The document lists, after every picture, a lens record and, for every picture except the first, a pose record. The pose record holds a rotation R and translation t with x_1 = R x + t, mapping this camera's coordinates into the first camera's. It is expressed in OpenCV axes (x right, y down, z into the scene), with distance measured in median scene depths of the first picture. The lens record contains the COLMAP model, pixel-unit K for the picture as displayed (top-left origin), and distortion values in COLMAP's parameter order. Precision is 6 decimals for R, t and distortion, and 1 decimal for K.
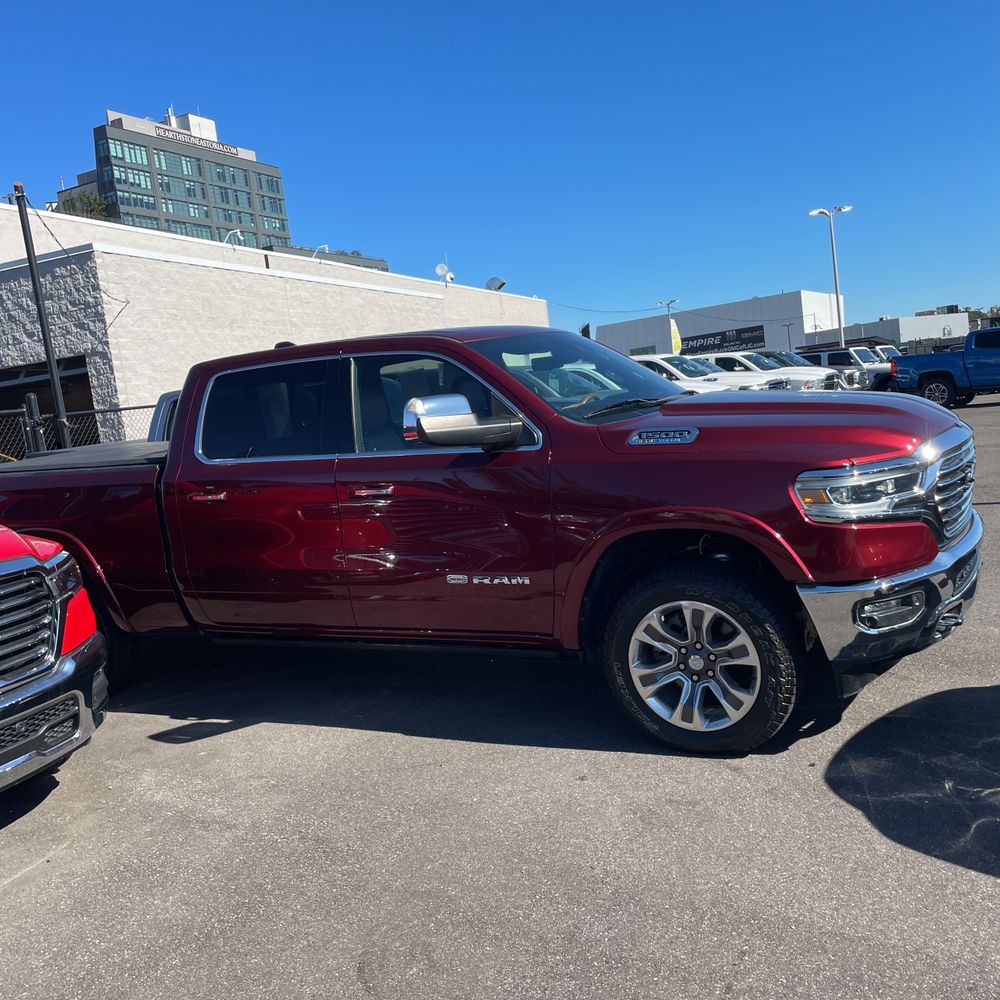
lens RADIAL K [[993.0, 0, 500.0], [0, 993.0, 500.0], [0, 0, 1]] dist [0.073892, -0.077940]
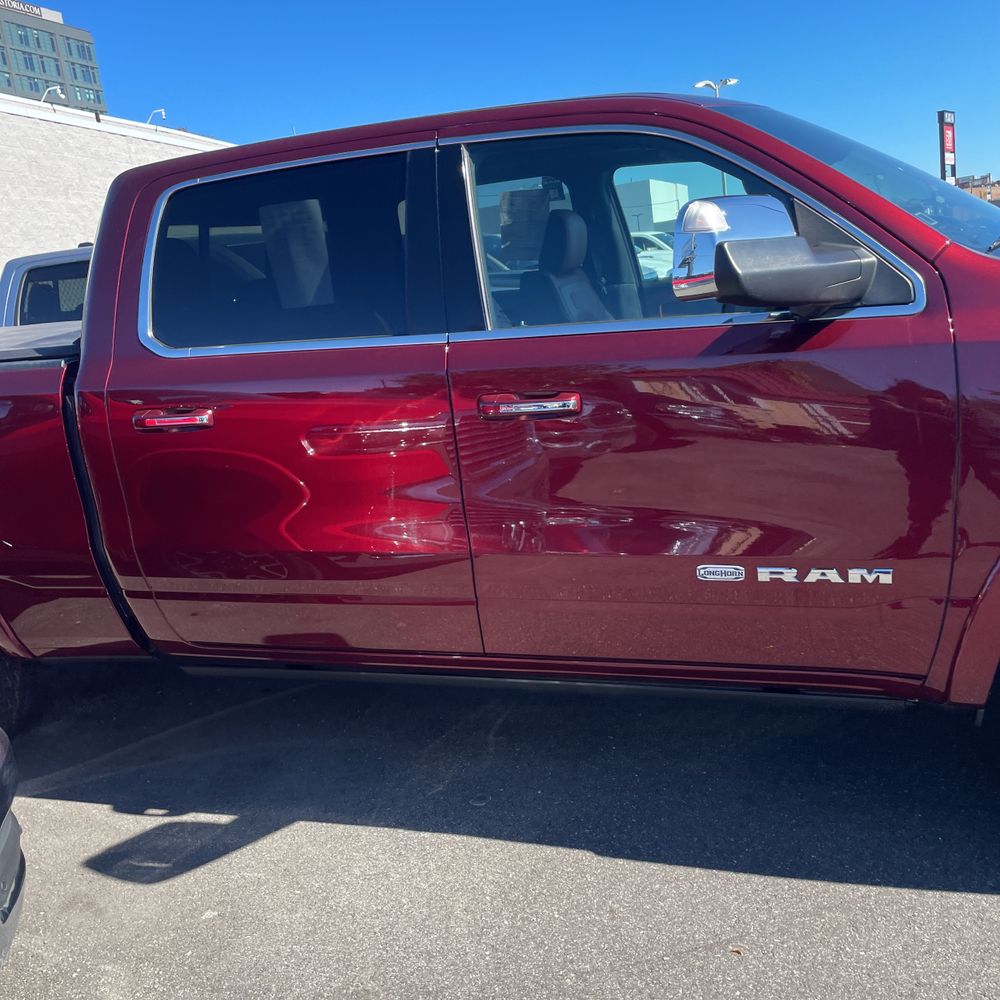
lens RADIAL K [[1010.3, 0, 504.1], [0, 1010.3, 478.9], [0, 0, 1]] dist [0.072252, -0.084789]
pose [[0.988692, -0.032536, 0.146386, -0.049699], [0.020219, 0.996188, 0.084856, -0.003376], [-0.148589, -0.080937, 0.985581, 0.108676]]
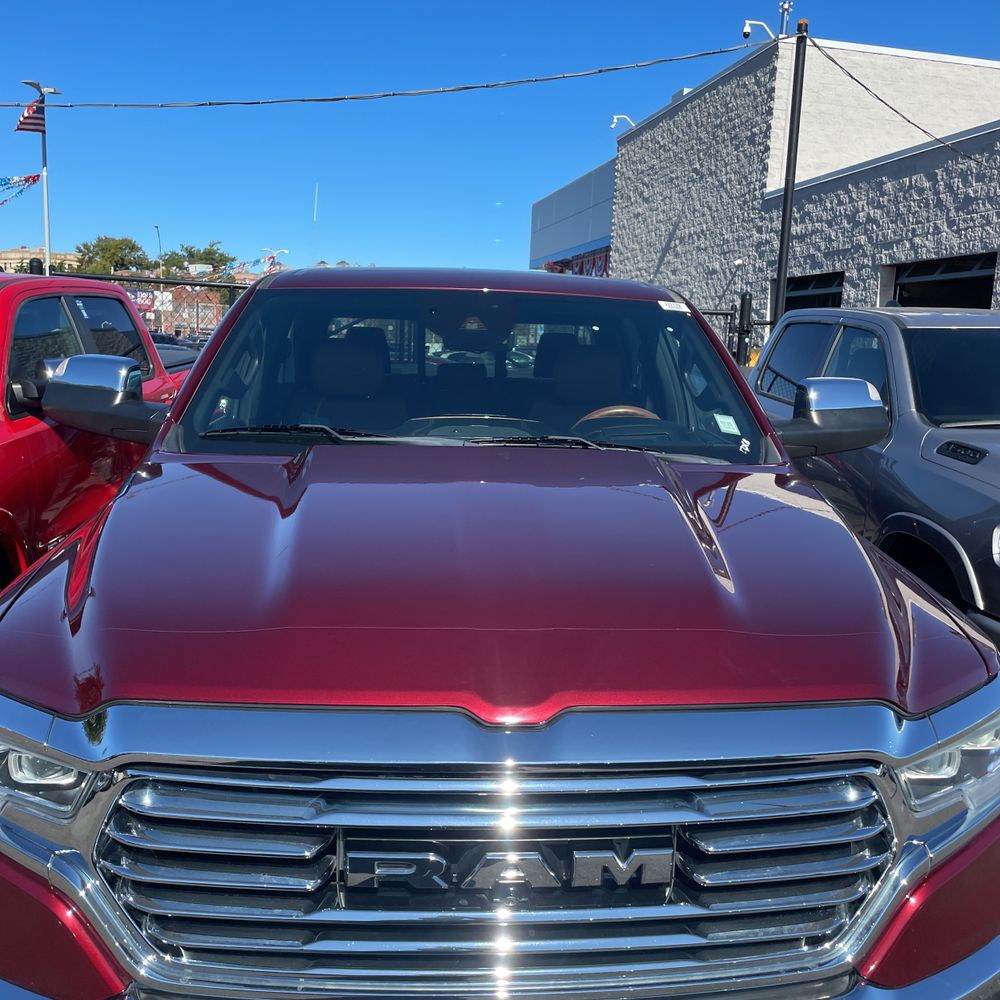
lens RADIAL K [[992.2, 0, 513.2], [0, 992.2, 519.3], [0, 0, 1]] dist [0.089581, -0.119502]
pose [[0.541843, 0.292894, -0.787794, 0.074993], [-0.194567, 0.955565, 0.221446, -0.041475], [0.817649, 0.033290, 0.574753, 0.214920]]
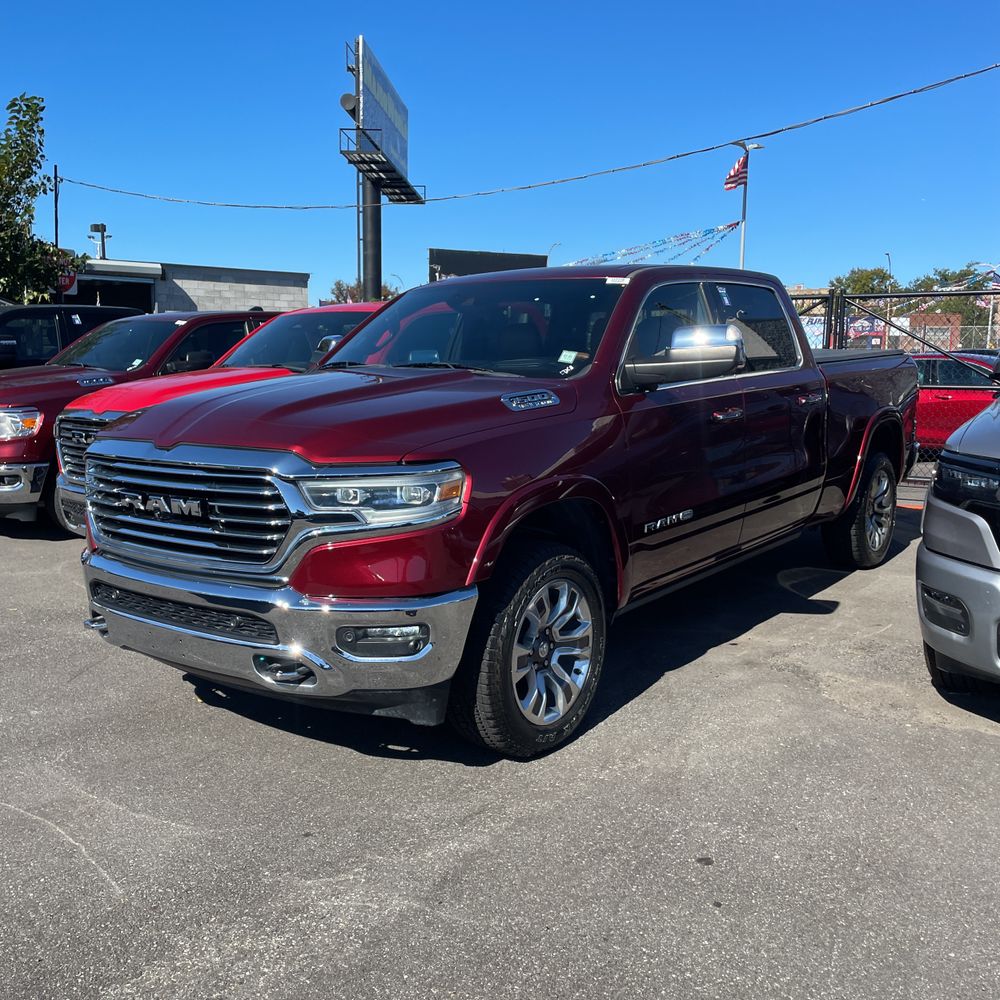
lens RADIAL K [[993.0, 0, 500.0], [0, 993.0, 500.0], [0, 0, 1]] dist [0.073892, -0.077940]
pose [[-0.131566, 0.269511, -0.953967, 0.186306], [-0.082924, 0.955968, 0.281513, -0.057975], [0.987833, 0.116144, -0.103424, 0.332312]]
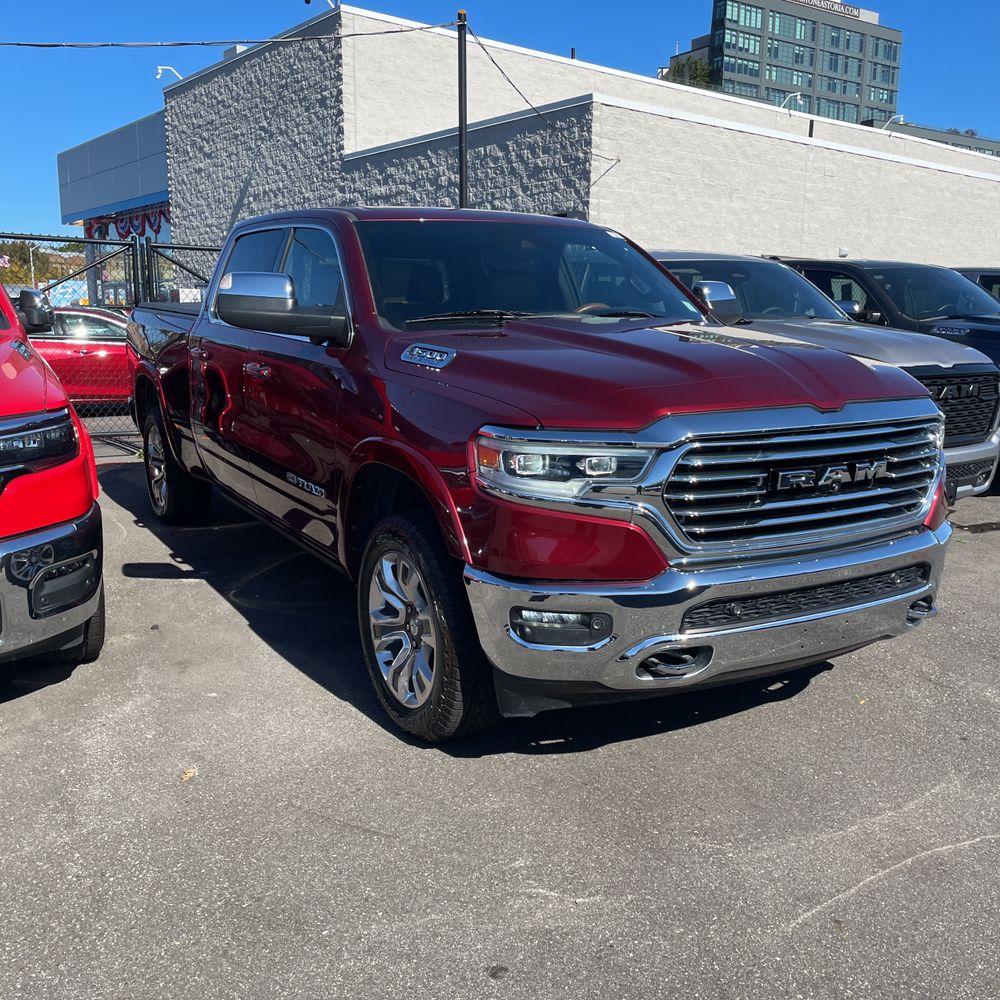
lens RADIAL K [[989.0, 0, 505.0], [0, 989.0, 518.2], [0, 0, 1]] dist [0.081474, -0.102950]
pose [[0.854210, 0.233716, -0.464438, 0.055984], [-0.170638, 0.969815, 0.174190, -0.014413], [0.491130, -0.069544, 0.868306, 0.099429]]
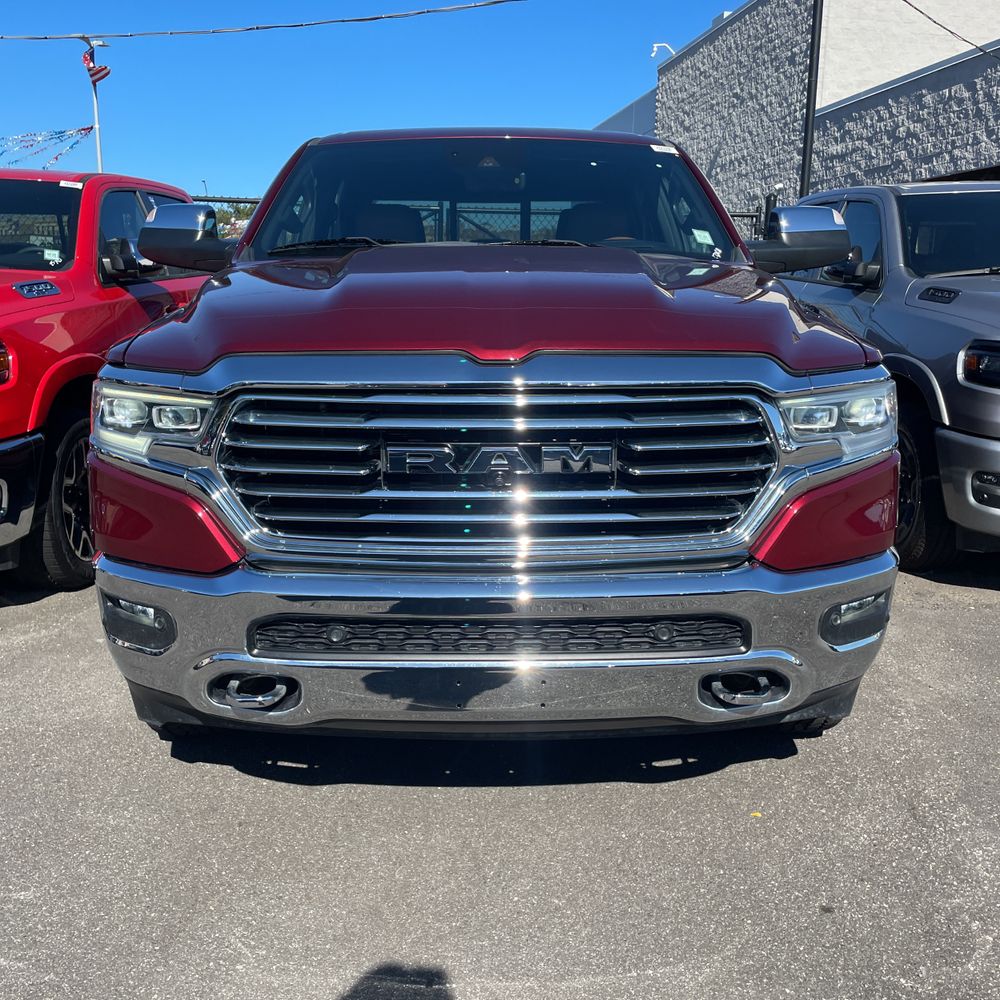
lens RADIAL K [[989.0, 0, 505.0], [0, 989.0, 518.2], [0, 0, 1]] dist [0.081474, -0.102950]
pose [[0.501591, 0.323215, -0.802458, 0.109427], [-0.164659, 0.946297, 0.278227, -0.025300], [0.849290, -0.007424, 0.527874, 0.203321]]
